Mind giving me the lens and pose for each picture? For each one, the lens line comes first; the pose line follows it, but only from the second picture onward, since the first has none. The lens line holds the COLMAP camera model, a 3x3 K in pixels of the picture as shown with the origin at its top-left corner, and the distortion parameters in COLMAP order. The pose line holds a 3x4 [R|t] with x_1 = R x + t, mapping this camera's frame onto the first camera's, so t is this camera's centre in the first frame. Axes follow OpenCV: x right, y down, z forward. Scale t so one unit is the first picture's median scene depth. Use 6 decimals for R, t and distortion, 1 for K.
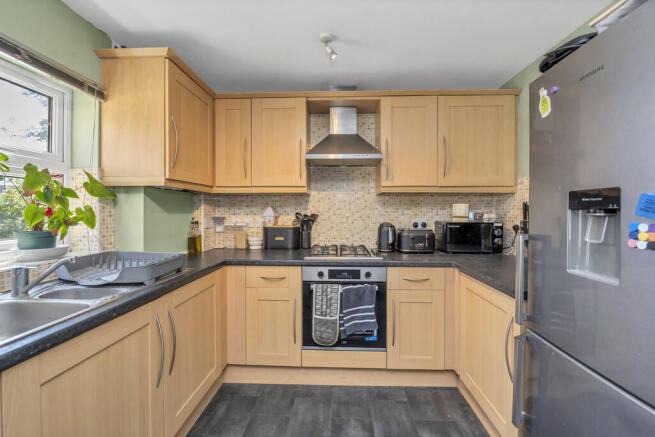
lens RADIAL K [[269.3, 0, 325.9], [0, 269.3, 215.5], [0, 0, 1]] dist [-0.015000, -0.000585]
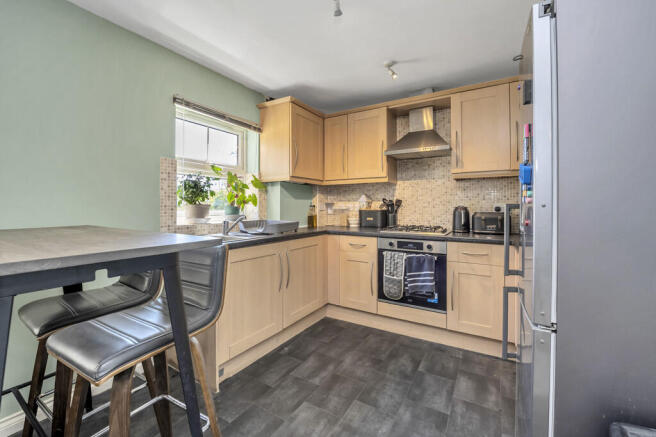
lens RADIAL K [[269.7, 0, 326.4], [0, 269.7, 215.5], [0, 0, 1]] dist [-0.015000, -0.000585]
pose [[0.874285, 0.015176, -0.485176, 0.331468], [-0.009526, 0.999855, 0.014109, 0.065436], [0.485320, -0.007713, 0.874303, -0.277387]]
